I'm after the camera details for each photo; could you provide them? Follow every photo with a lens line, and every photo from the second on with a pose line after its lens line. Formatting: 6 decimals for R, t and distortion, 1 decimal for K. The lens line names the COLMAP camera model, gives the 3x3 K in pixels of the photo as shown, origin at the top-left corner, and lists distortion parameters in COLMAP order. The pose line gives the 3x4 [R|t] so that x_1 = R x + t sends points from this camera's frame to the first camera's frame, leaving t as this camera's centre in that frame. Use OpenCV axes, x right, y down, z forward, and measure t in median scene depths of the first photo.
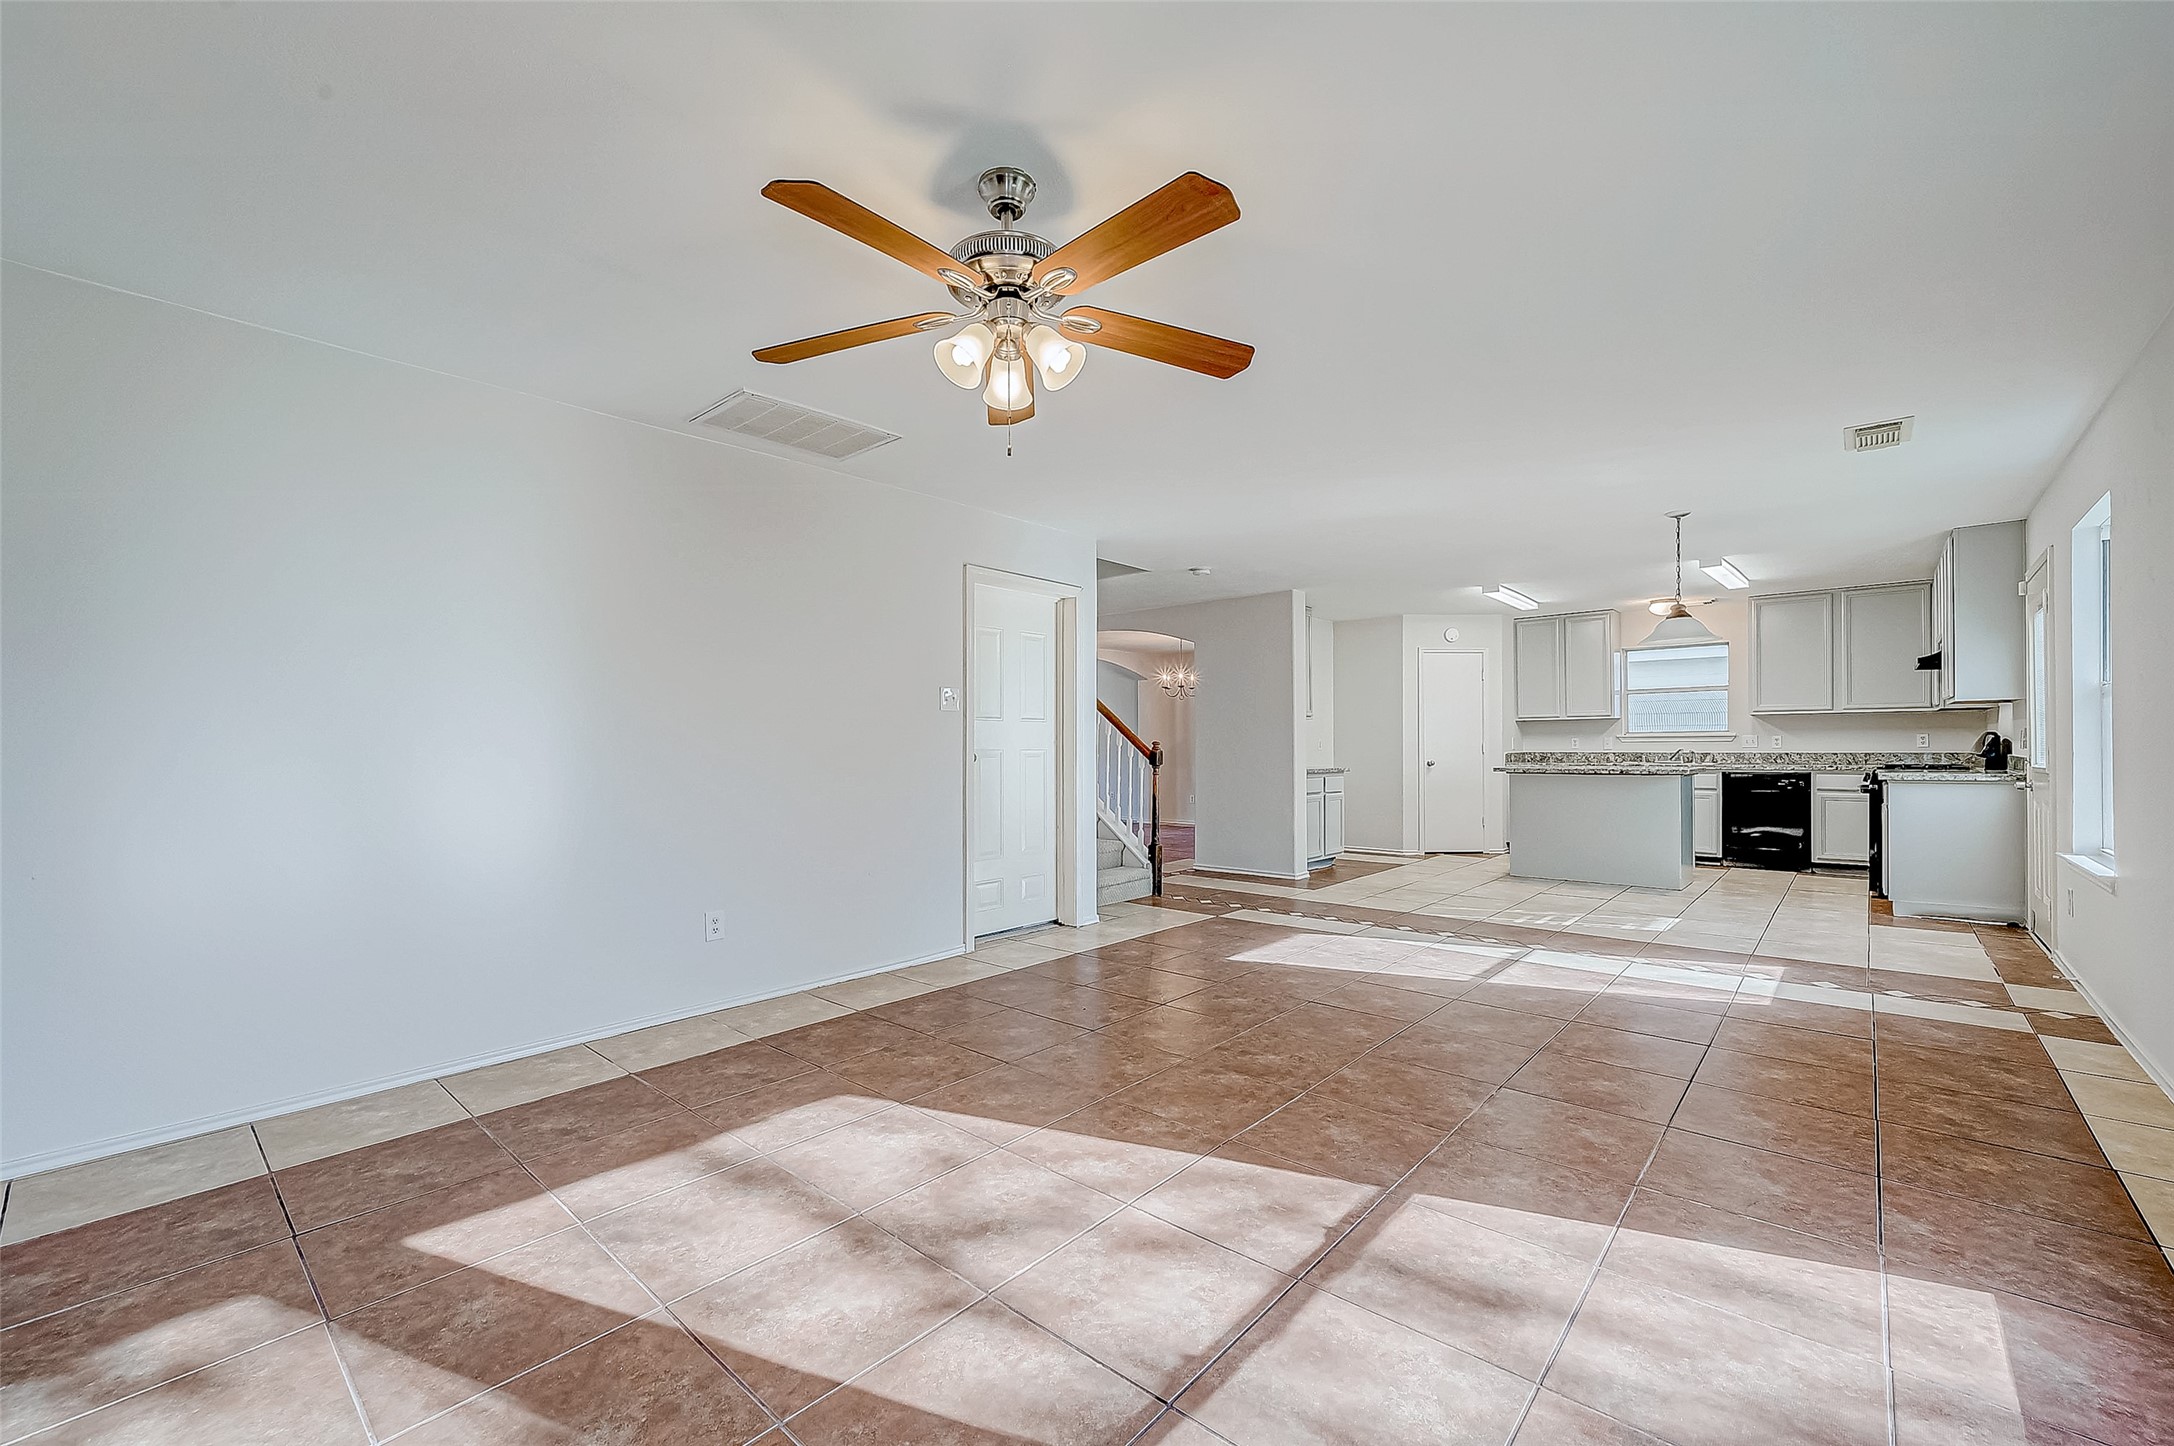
lens RADIAL K [[875.5, 0, 1097.2], [0, 875.5, 747.6], [0, 0, 1]] dist [0.001442, 0.001114]
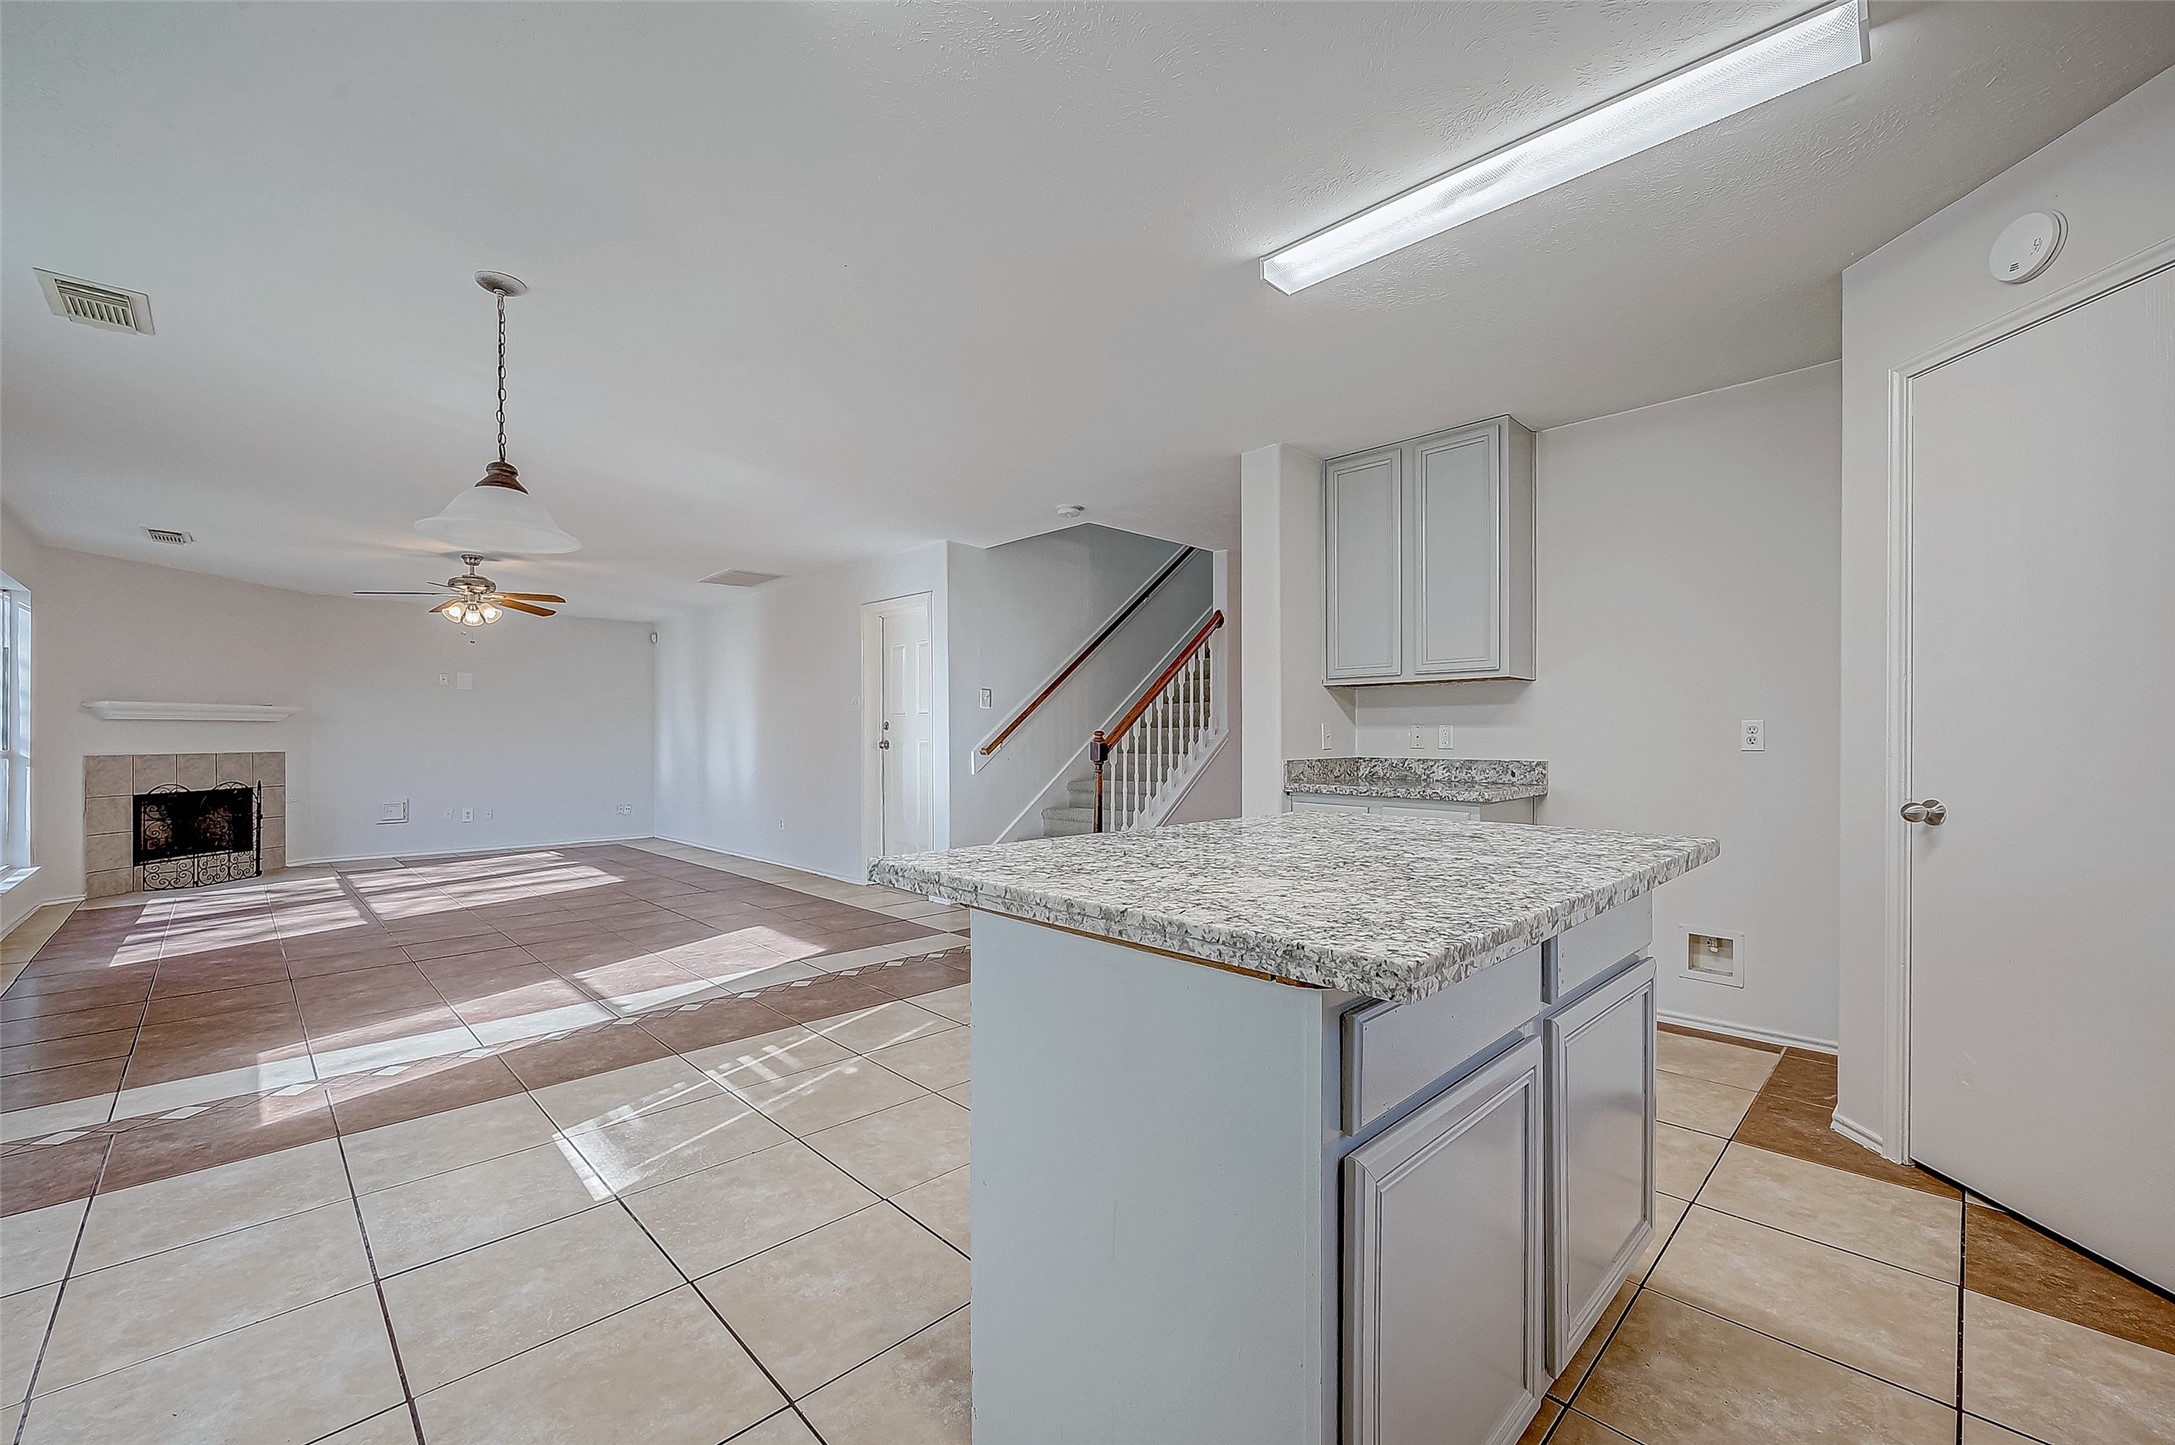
lens RADIAL K [[885.8, 0, 1099.6], [0, 885.8, 737.4], [0, 0, 1]] dist [-0.006760, 0.000001]
pose [[-0.073352, 0.008171, -0.997273, 0.789375], [0.002014, 0.999966, 0.008045, -0.006836], [0.997304, -0.001418, -0.073366, 0.952448]]
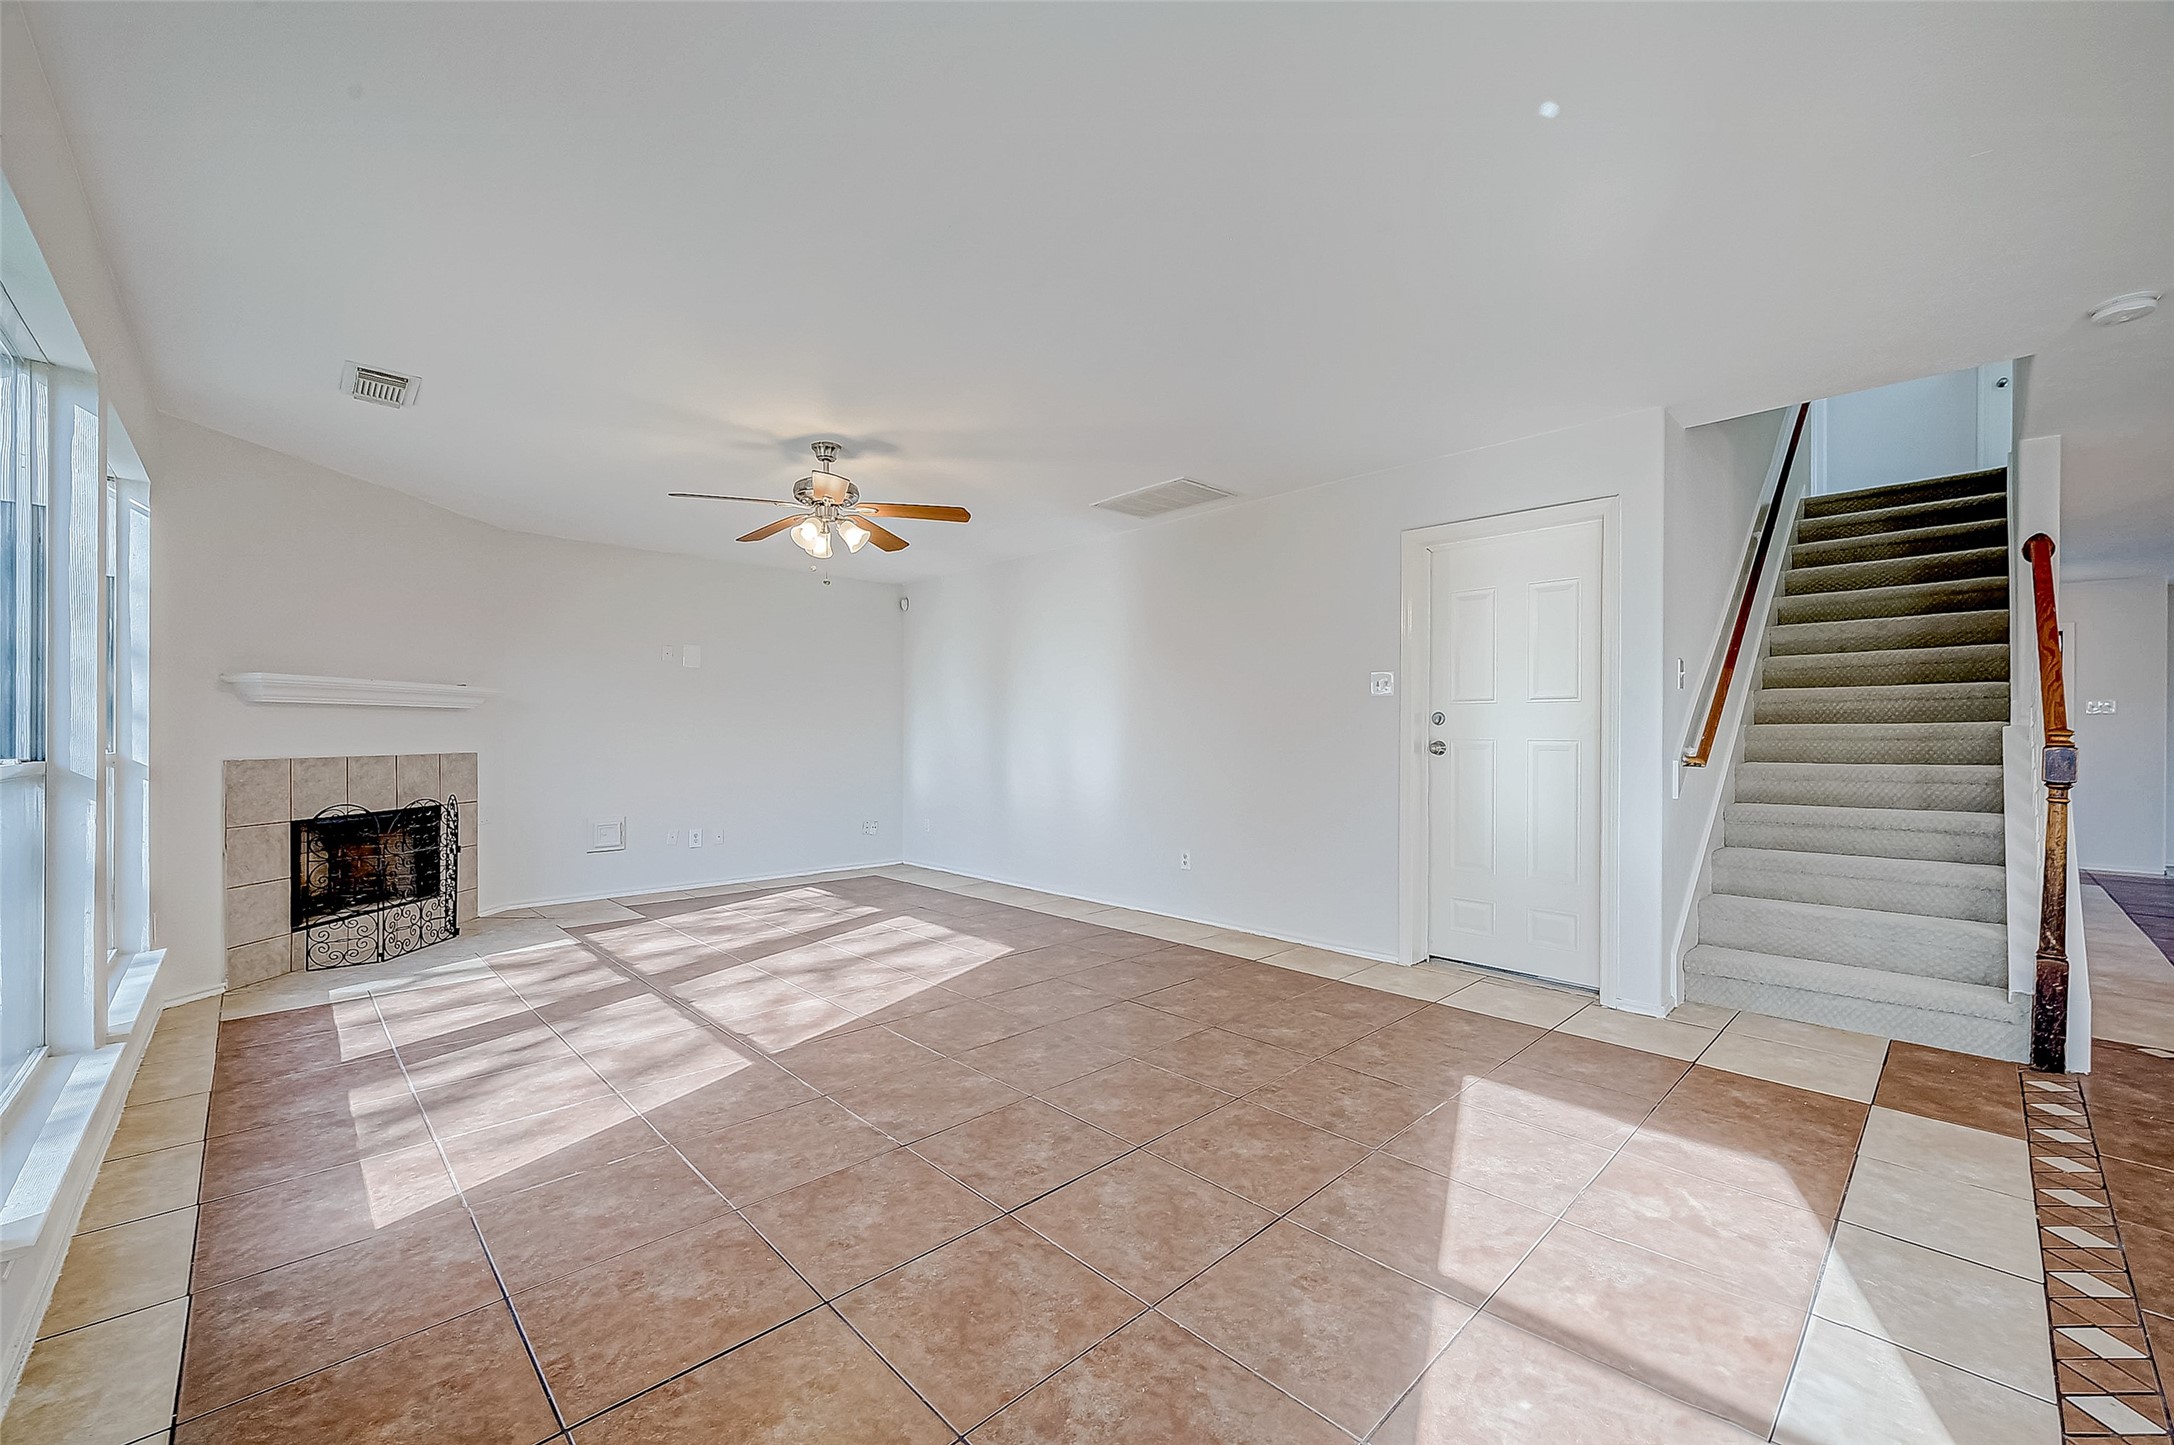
lens RADIAL K [[877.8, 0, 1085.4], [0, 877.8, 737.4], [0, 0, 1]] dist [-0.001008, -0.000033]
pose [[-0.094529, 0.010877, -0.995463, 0.501639], [-0.002160, 0.999936, 0.011131, -0.004998], [0.995520, 0.003202, -0.094499, 0.493172]]
